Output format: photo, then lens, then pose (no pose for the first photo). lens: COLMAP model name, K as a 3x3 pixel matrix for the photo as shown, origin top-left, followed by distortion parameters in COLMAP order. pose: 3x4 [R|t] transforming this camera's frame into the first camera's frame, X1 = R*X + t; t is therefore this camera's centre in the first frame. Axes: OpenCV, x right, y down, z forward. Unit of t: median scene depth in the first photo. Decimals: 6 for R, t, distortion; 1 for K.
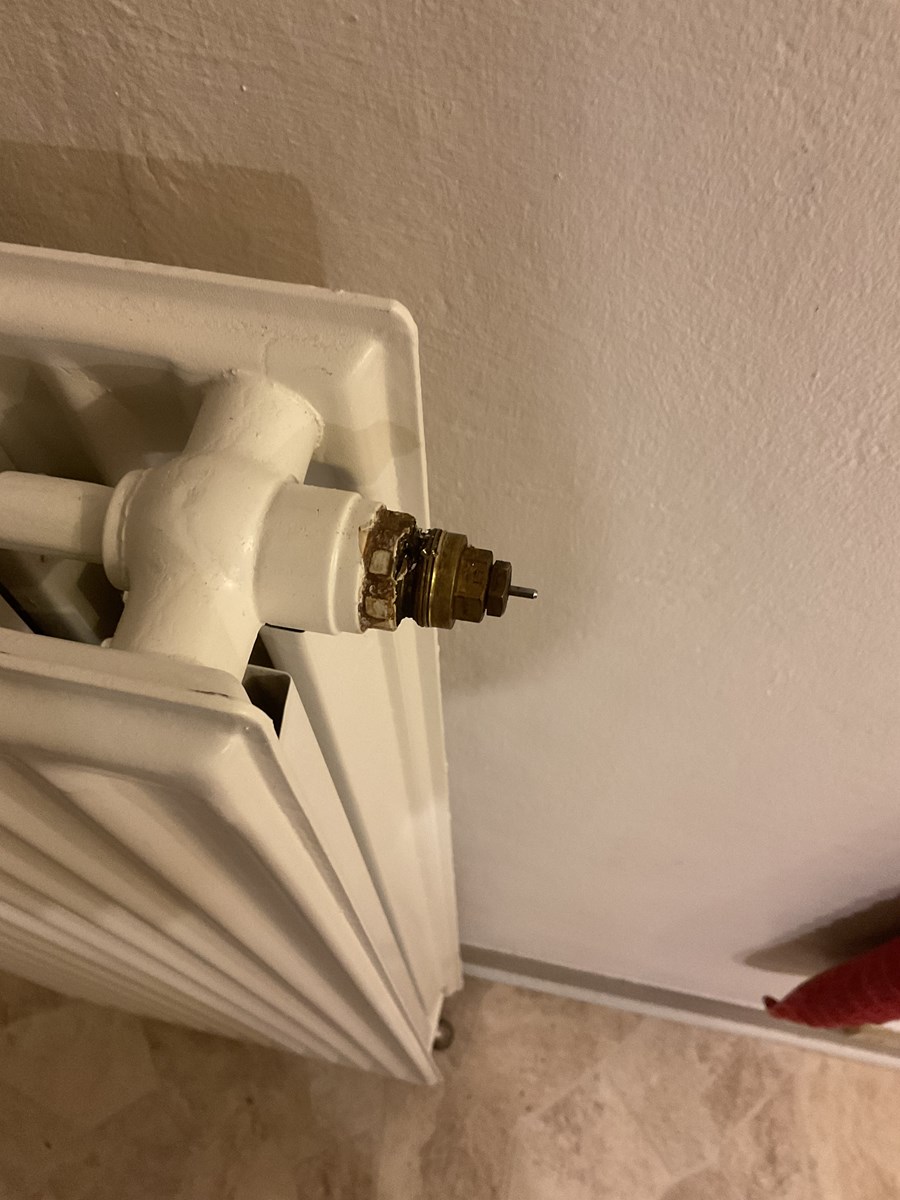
lens RADIAL K [[1023.3, 0, 450.0], [0, 1023.3, 600.0], [0, 0, 1]] dist [0.047809, -0.097365]
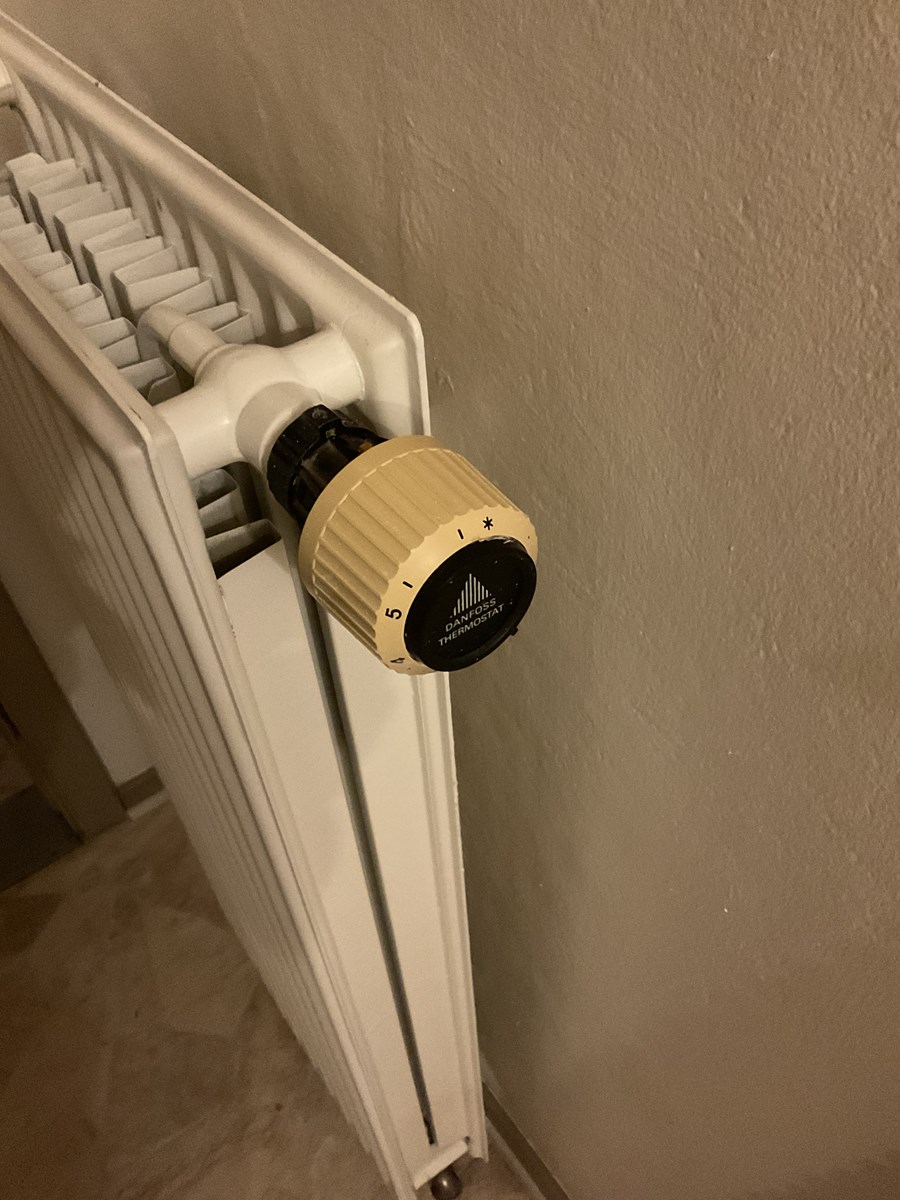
lens RADIAL K [[1002.0, 0, 450.0], [0, 1002.0, 600.0], [0, 0, 1]] dist [0.143923, -0.297667]
pose [[0.744781, 0.482136, -0.461352, 0.741837], [-0.570699, 0.818509, -0.065920, 0.106524], [0.345839, 0.312389, 0.884765, -0.159419]]
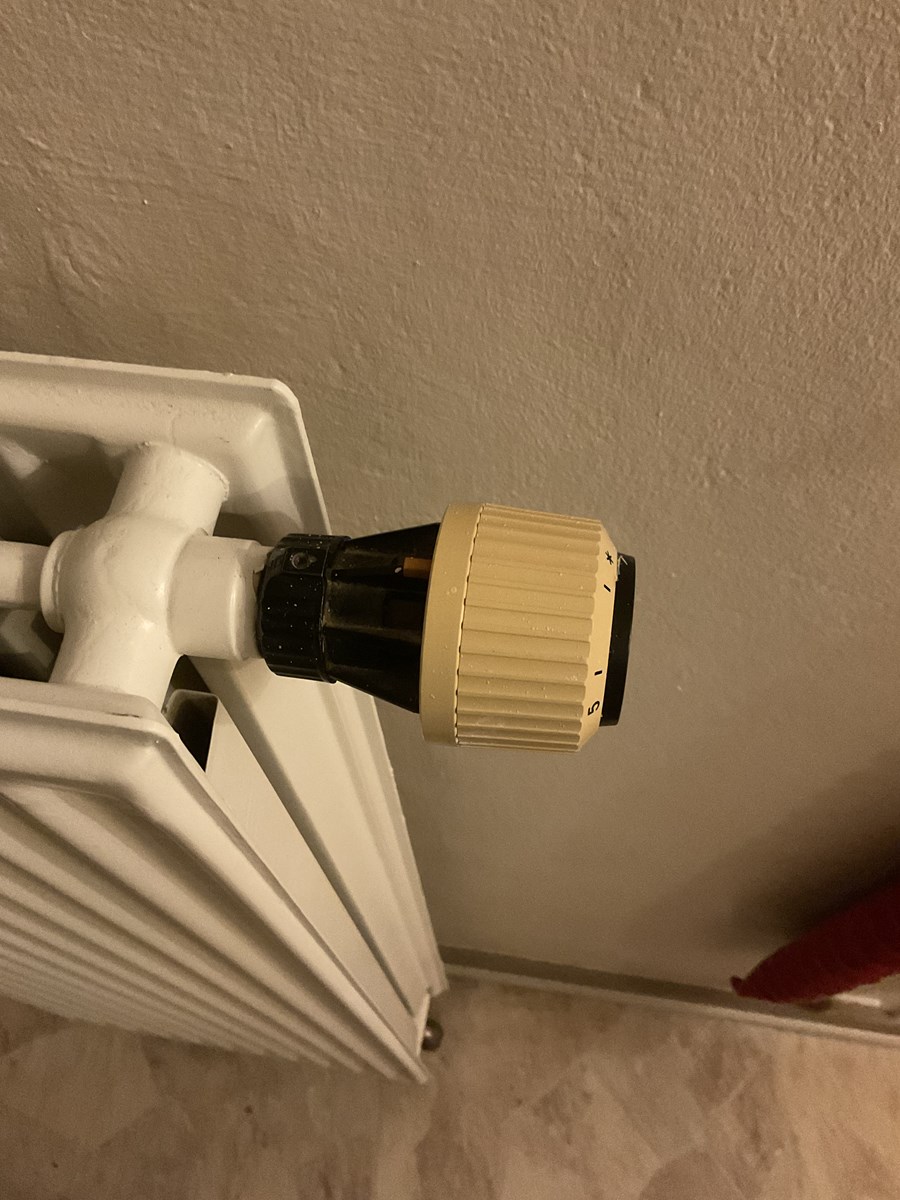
lens RADIAL K [[1008.7, 0, 450.0], [0, 1008.7, 600.0], [0, 0, 1]] dist [0.092003, -0.183760]
pose [[0.998459, -0.054298, 0.011439, 0.101416], [0.054449, 0.998428, -0.013330, -0.006317], [-0.010697, 0.013933, 0.999846, -0.153842]]
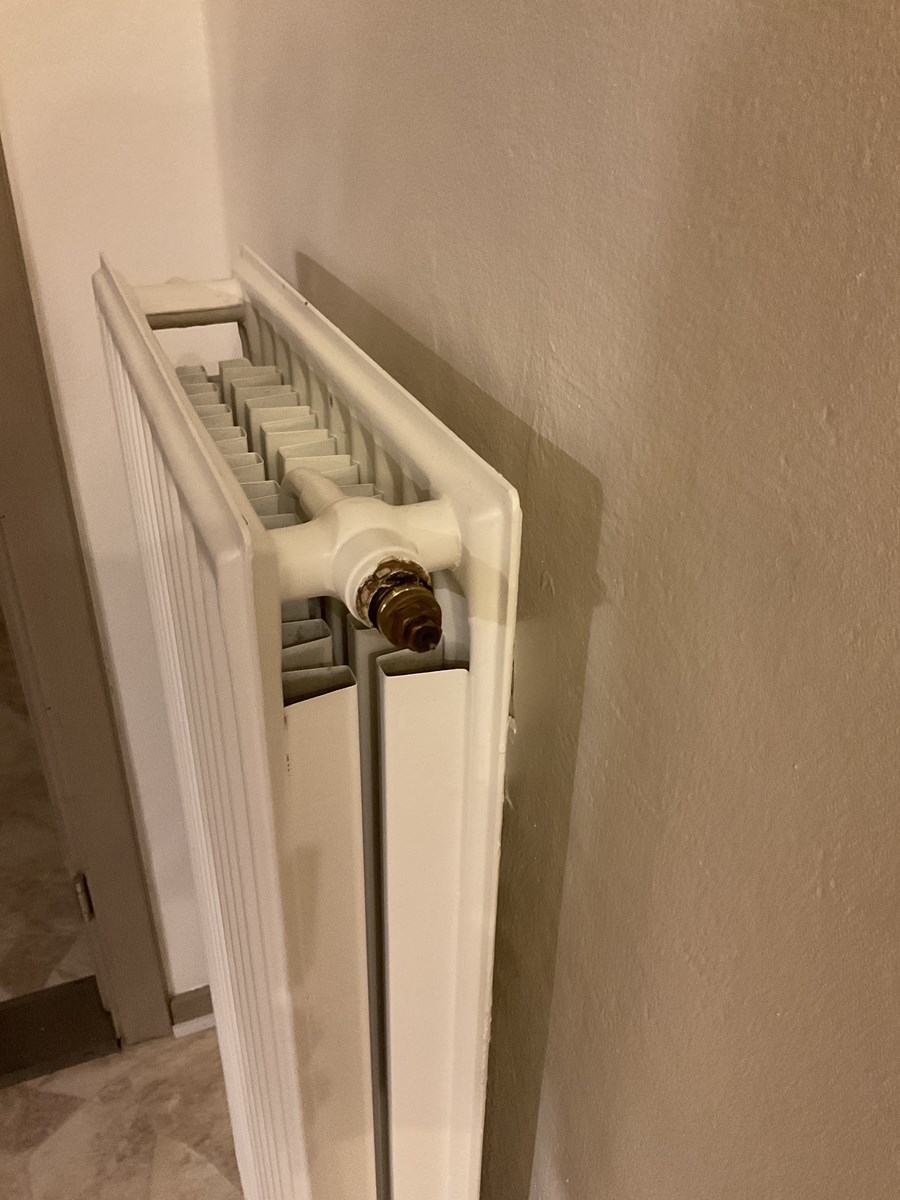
lens RADIAL K [[1002.0, 0, 450.0], [0, 1002.0, 600.0], [0, 0, 1]] dist [0.143923, -0.297667]
pose [[0.571640, 0.448994, -0.686755, 0.900485], [-0.736193, 0.650228, -0.187679, 0.173976], [0.362281, 0.612869, 0.702243, -0.059760]]
